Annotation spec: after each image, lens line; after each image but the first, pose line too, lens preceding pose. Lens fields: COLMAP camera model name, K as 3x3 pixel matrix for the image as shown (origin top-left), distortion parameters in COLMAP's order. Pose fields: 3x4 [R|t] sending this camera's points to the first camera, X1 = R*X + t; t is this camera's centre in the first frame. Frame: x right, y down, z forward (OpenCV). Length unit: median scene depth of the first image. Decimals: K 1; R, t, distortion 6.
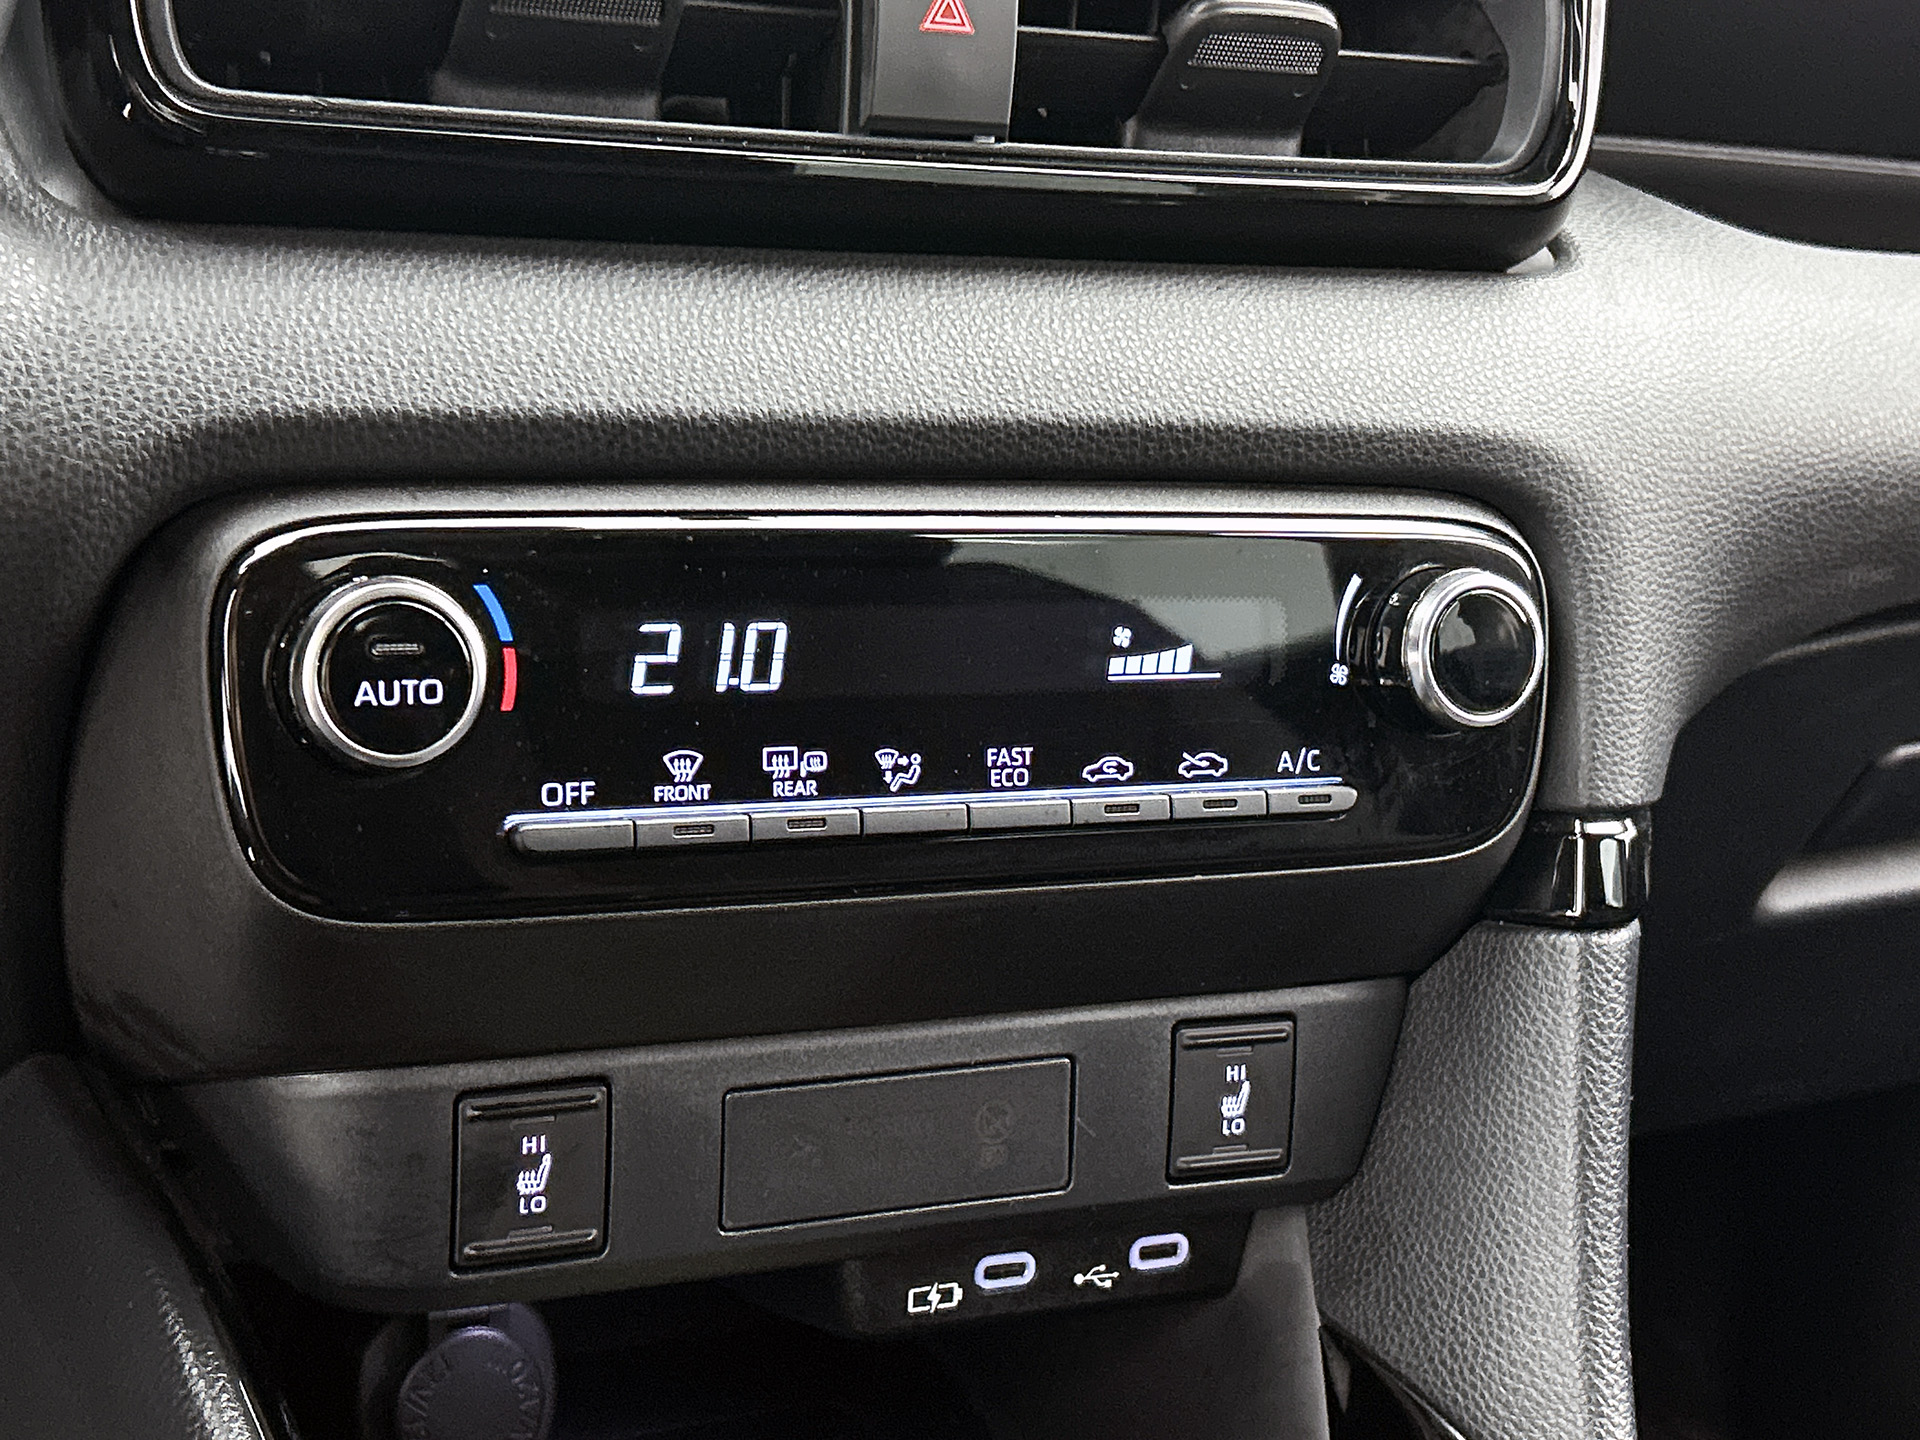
lens RADIAL K [[2783.0, 0, 960.0], [0, 2783.0, 720.0], [0, 0, 1]] dist [0.249519, -1.072865]
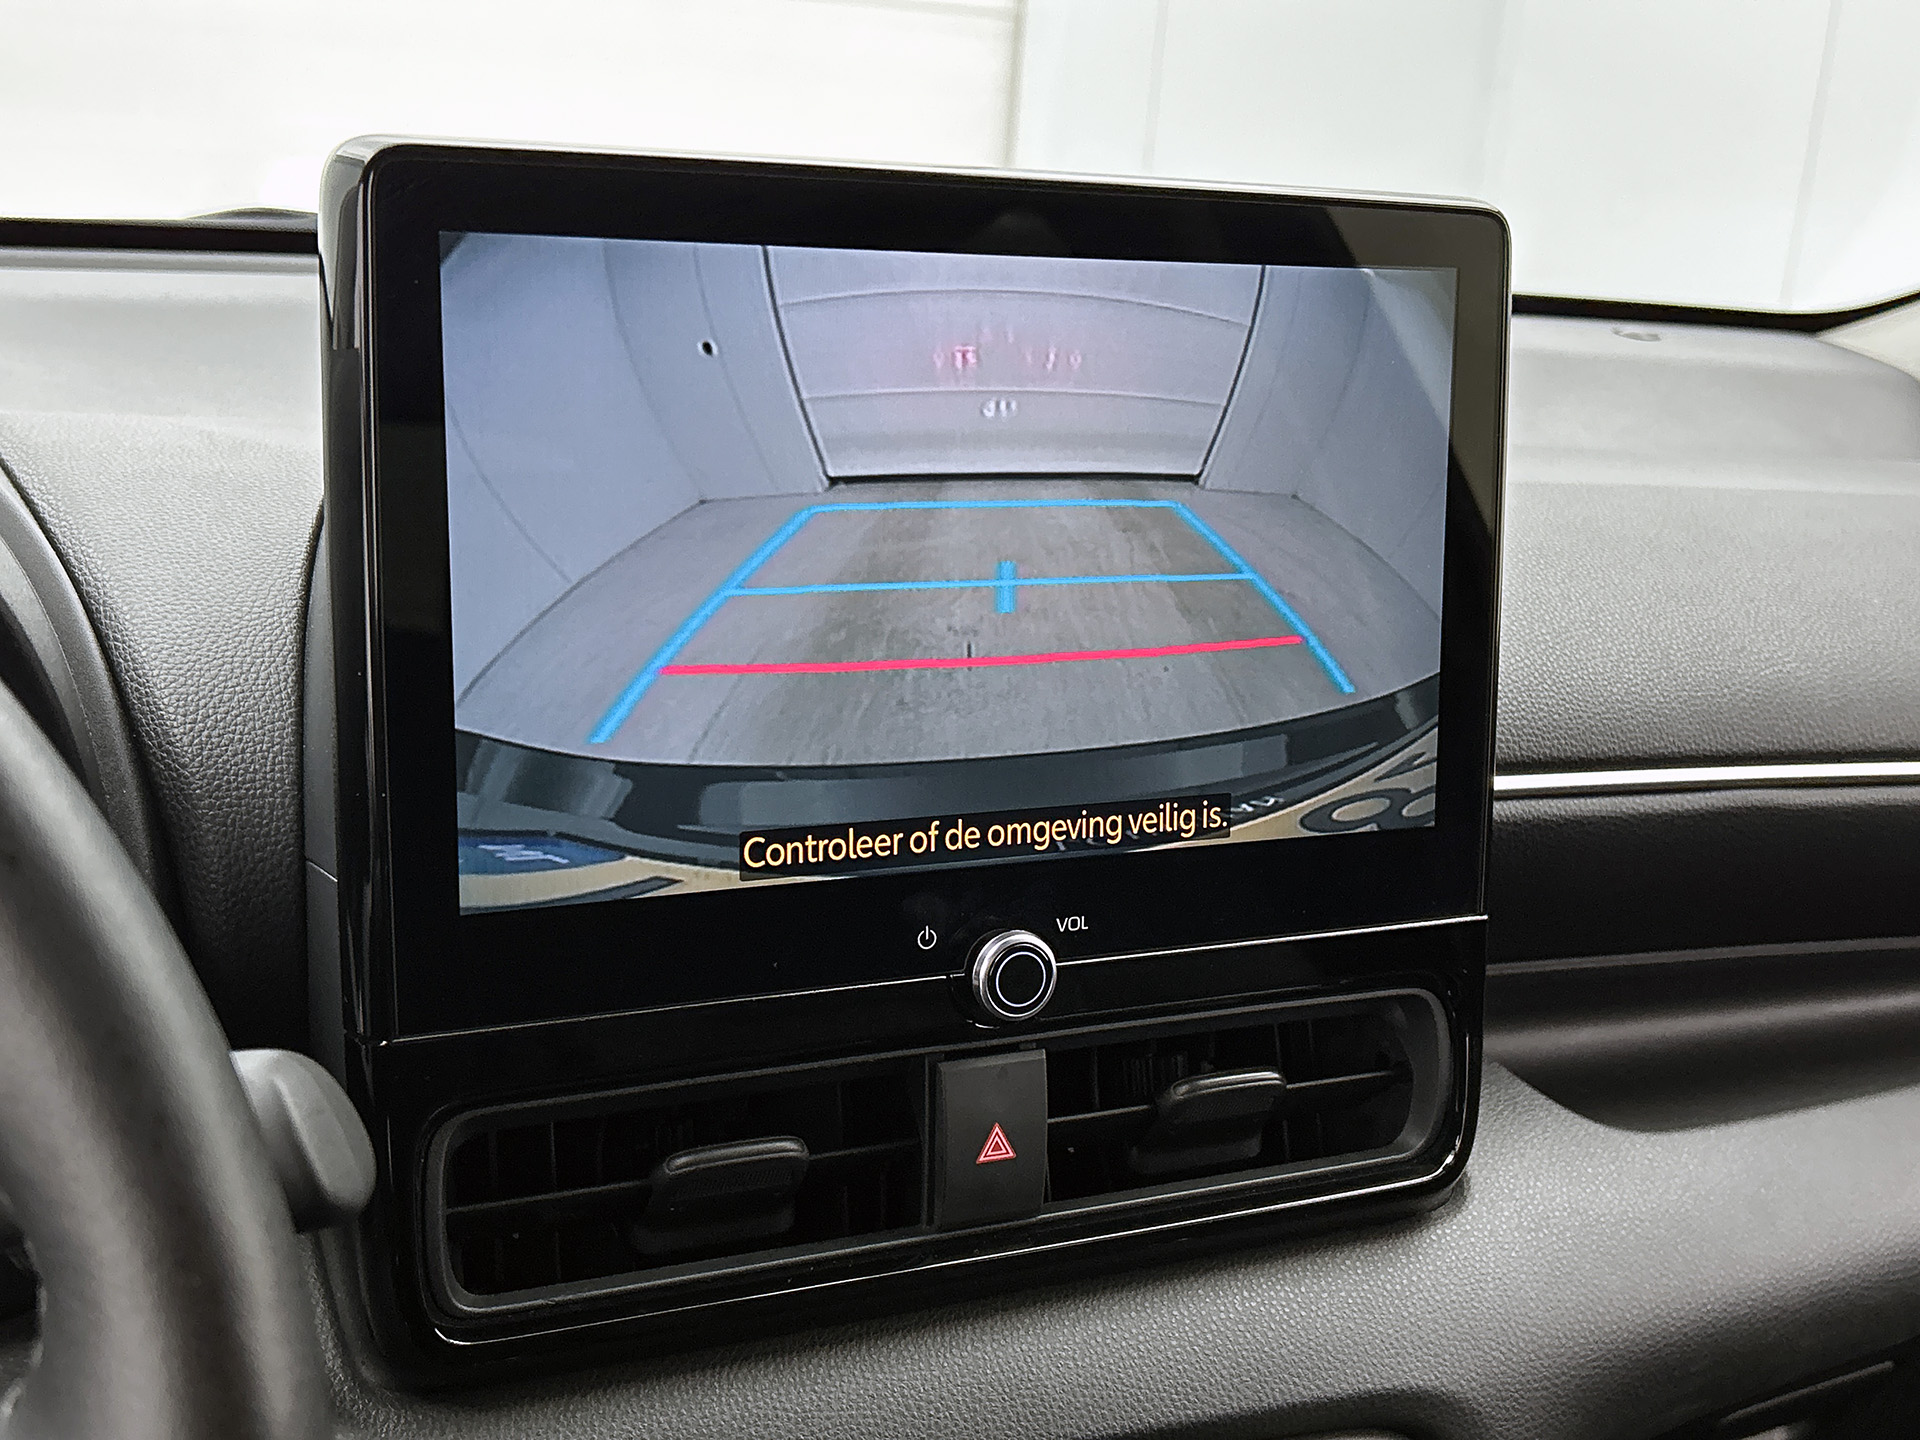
lens RADIAL K [[2089.6, 0, 960.0], [0, 2089.6, 720.0], [0, 0, 1]] dist [0.221246, -0.681722]
pose [[0.997857, -0.005659, -0.065182, 0.044195], [0.006157, 0.999953, 0.007436, -0.440567], [0.065137, -0.007821, 0.997846, -0.051000]]
